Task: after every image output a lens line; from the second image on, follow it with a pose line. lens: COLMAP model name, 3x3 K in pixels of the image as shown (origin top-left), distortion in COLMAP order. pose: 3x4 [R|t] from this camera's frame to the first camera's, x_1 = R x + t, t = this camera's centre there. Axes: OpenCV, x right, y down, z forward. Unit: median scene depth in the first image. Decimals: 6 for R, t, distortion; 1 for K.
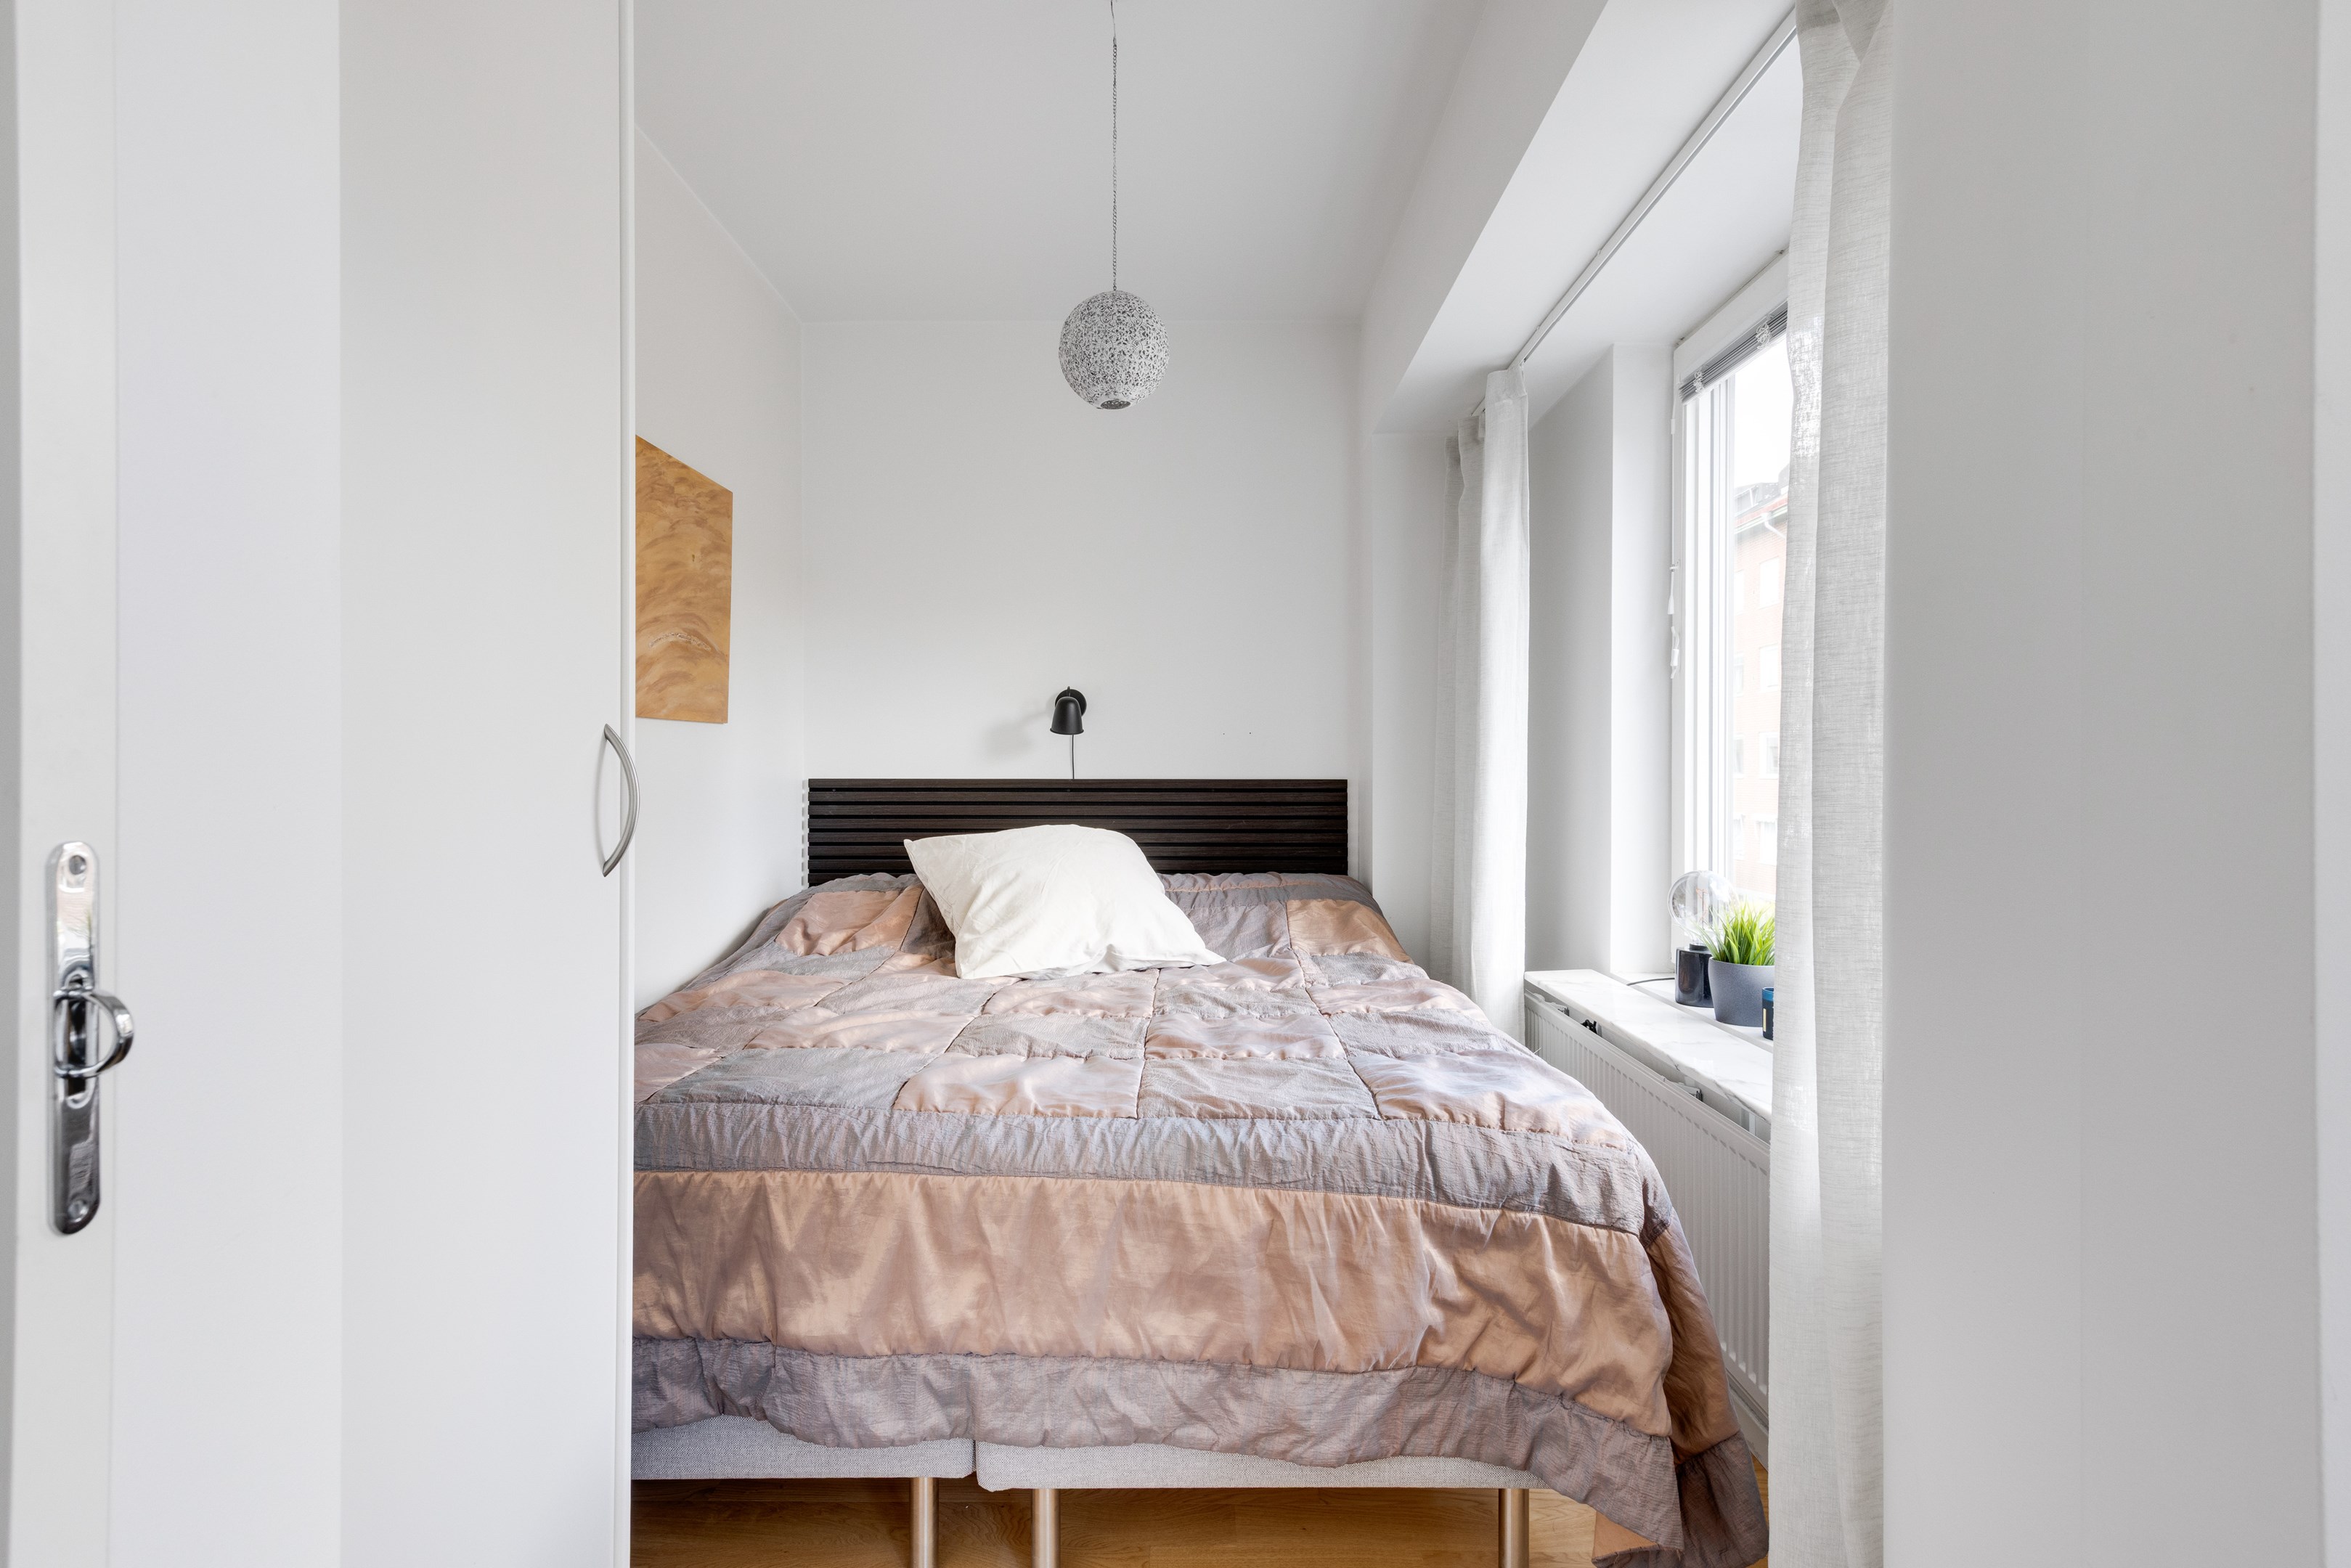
lens RADIAL K [[1243.3, 0, 1150.9], [0, 1243.3, 773.0], [0, 0, 1]] dist [0.017239, 0.003093]
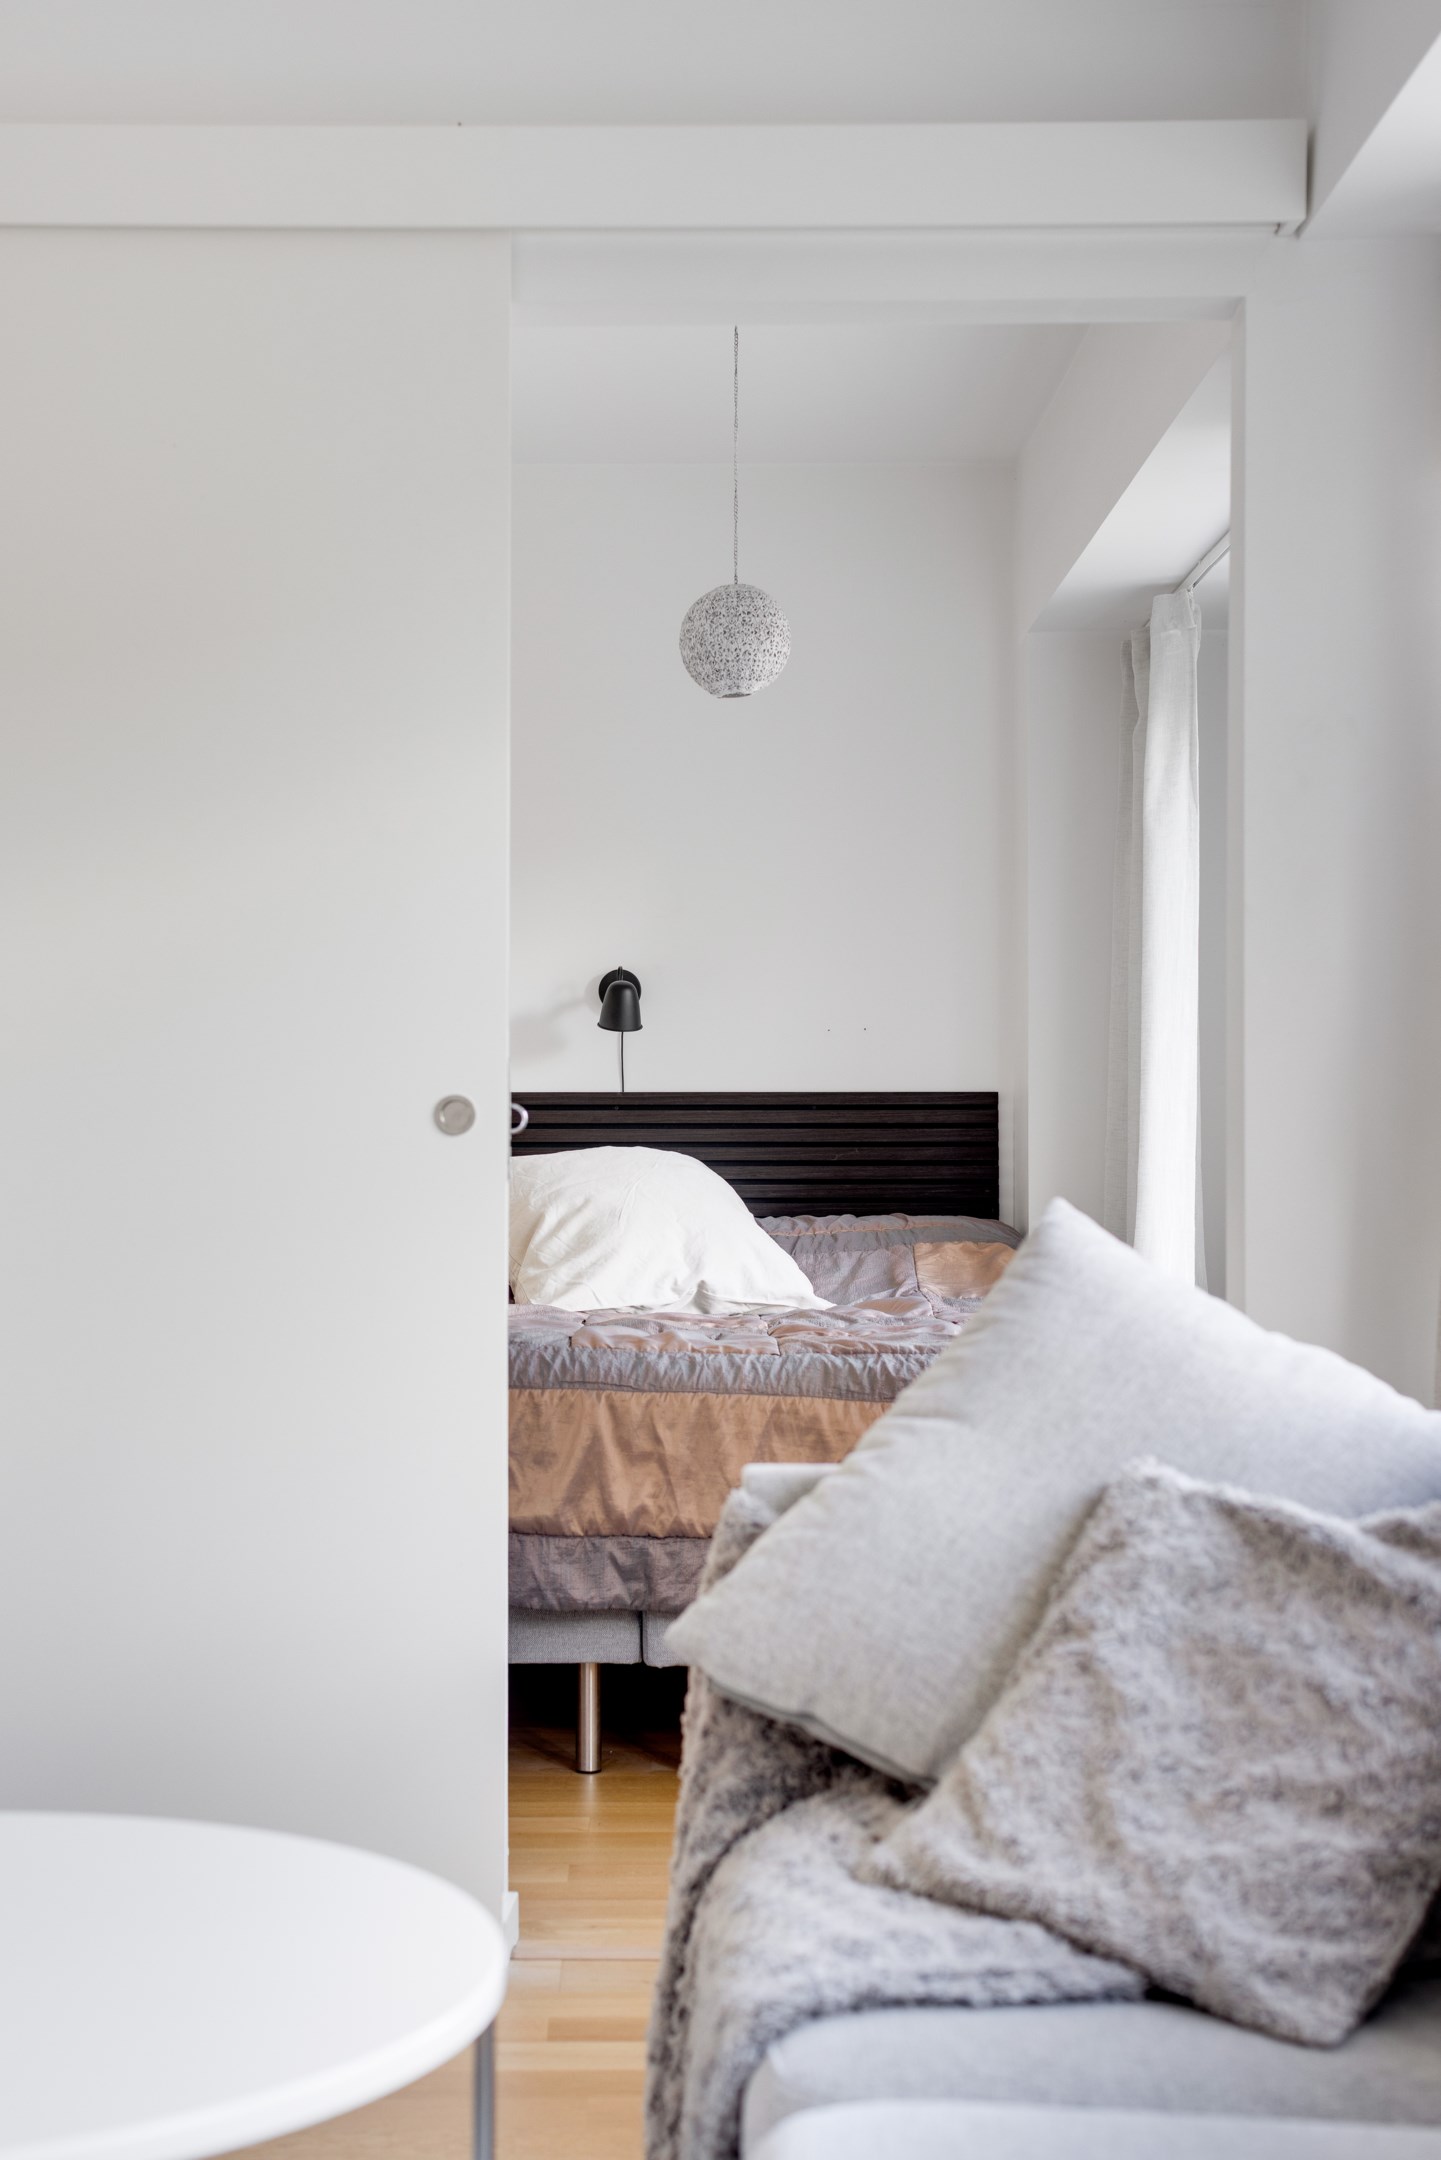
lens RADIAL K [[3230.1, 0, 726.9], [0, 3230.1, 1088.2], [0, 0, 1]] dist [0.076107, 0.000000]
pose [[0.998986, -0.001100, 0.045007, -0.202255], [0.001851, 0.999860, -0.016649, 0.079895], [-0.044982, 0.016716, 0.998848, -2.079957]]
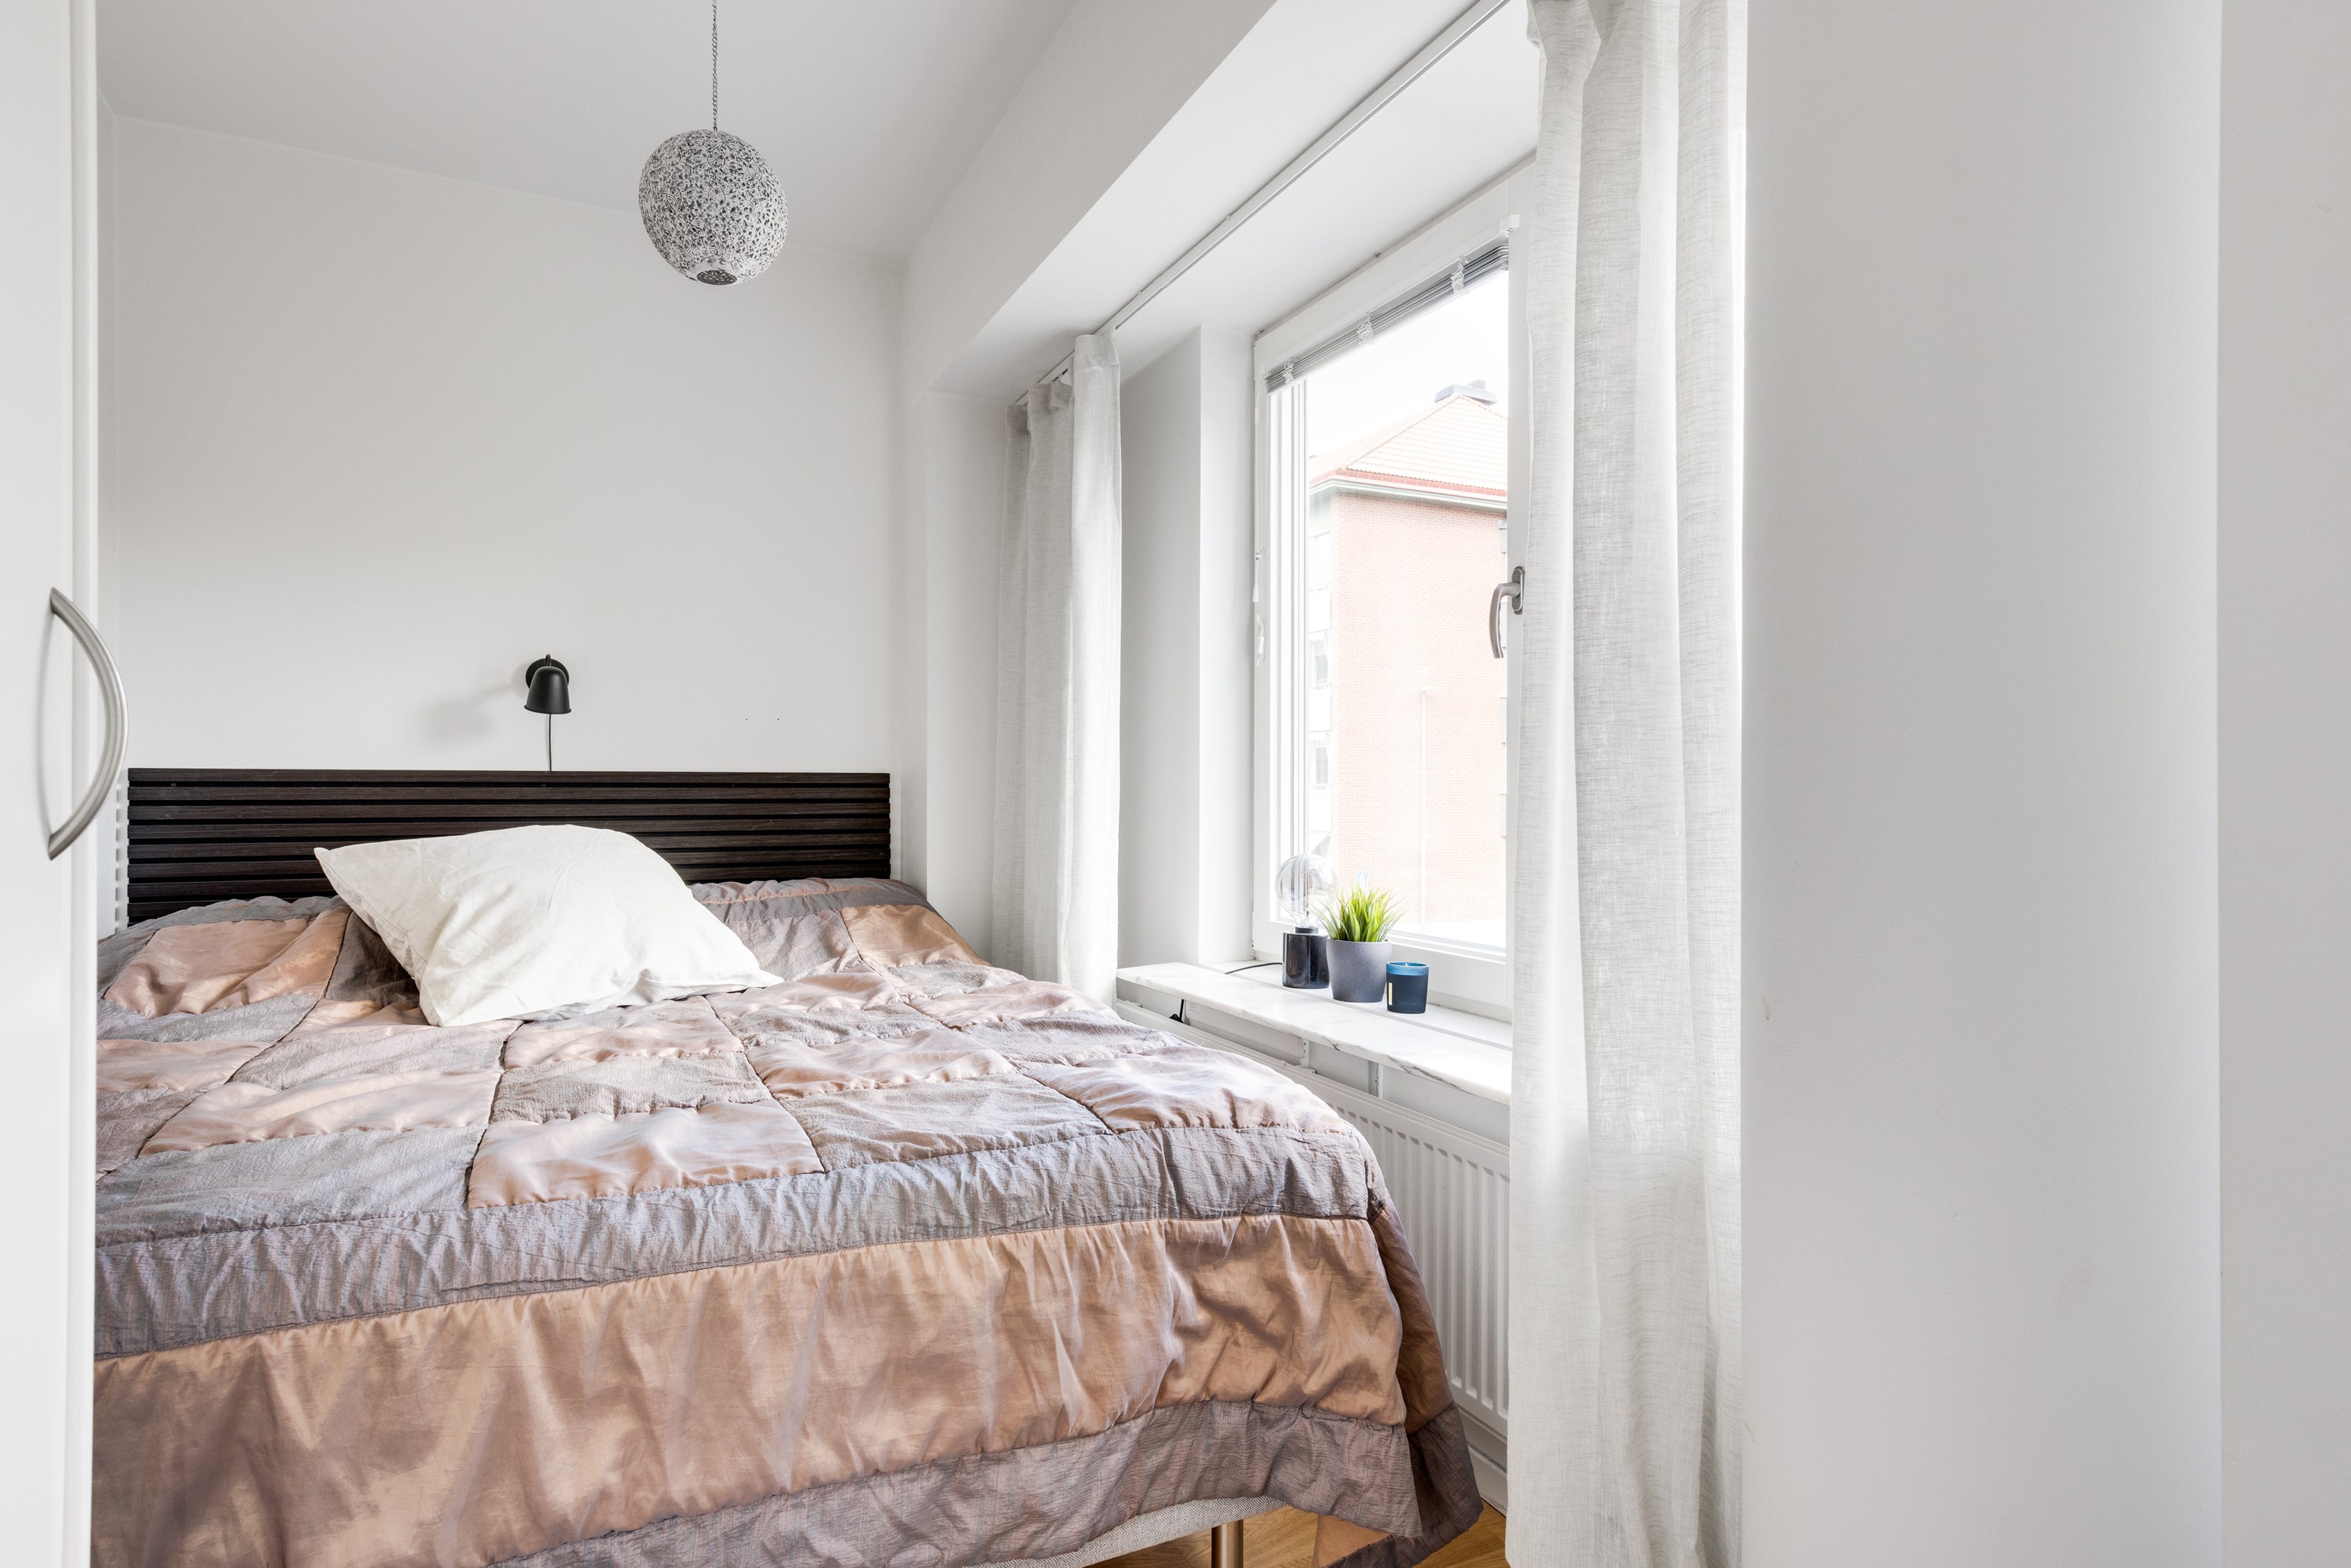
lens RADIAL K [[1280.7, 0, 1178.5], [0, 1280.7, 786.7], [0, 0, 1]] dist [0.017841, -0.002507]
pose [[0.890101, -0.000101, 0.455764, -0.186086], [0.000655, 0.999999, -0.001057, 0.037657], [-0.455764, 0.001240, 0.890100, 0.186476]]
